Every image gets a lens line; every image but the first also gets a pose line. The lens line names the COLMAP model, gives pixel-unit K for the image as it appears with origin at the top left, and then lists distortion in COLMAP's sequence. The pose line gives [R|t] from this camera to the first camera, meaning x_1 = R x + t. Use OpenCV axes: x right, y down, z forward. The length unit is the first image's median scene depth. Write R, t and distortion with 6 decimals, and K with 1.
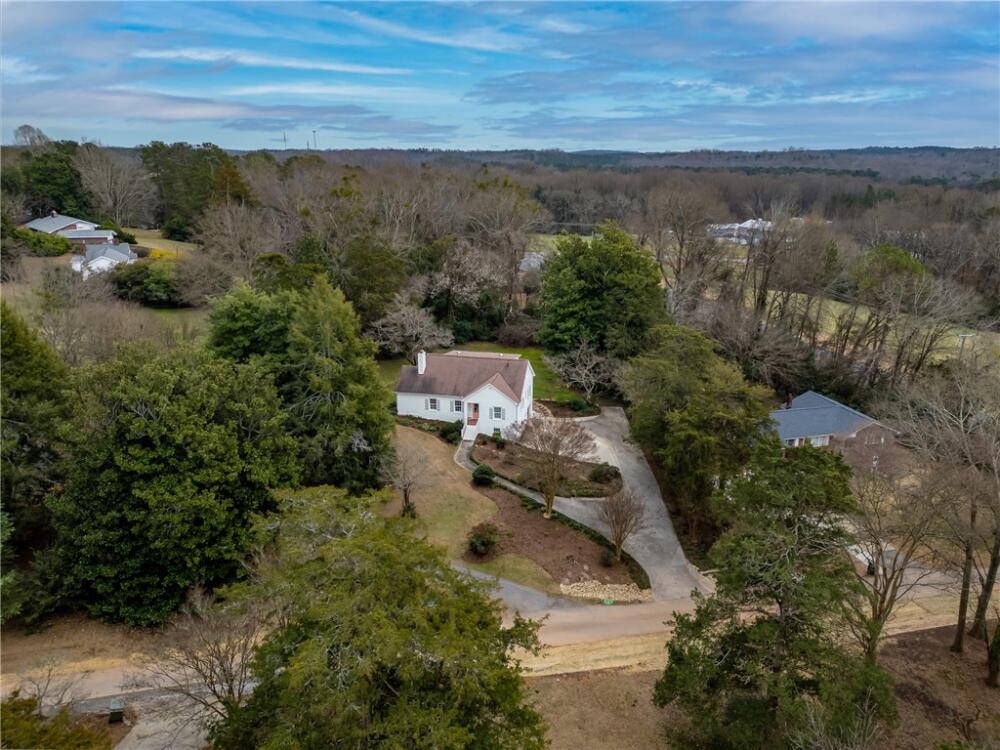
lens RADIAL K [[702.6, 0, 499.4], [0, 702.6, 376.9], [0, 0, 1]] dist [0.037468, -0.016117]
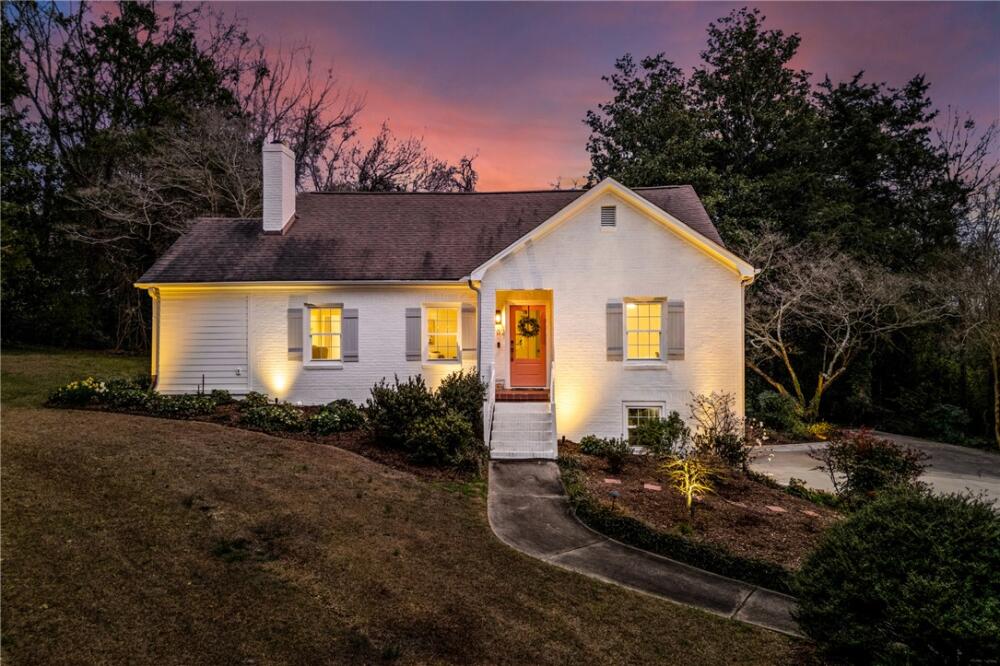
lens RADIAL K [[710.9, 0, 505.0], [0, 710.9, 330.2], [0, 0, 1]] dist [0.046867, -0.032212]
pose [[0.984418, -0.007165, 0.175700, -0.078903], [0.061207, 0.950650, -0.304167, 0.110521], [-0.164850, 0.310182, 0.936275, 0.789051]]
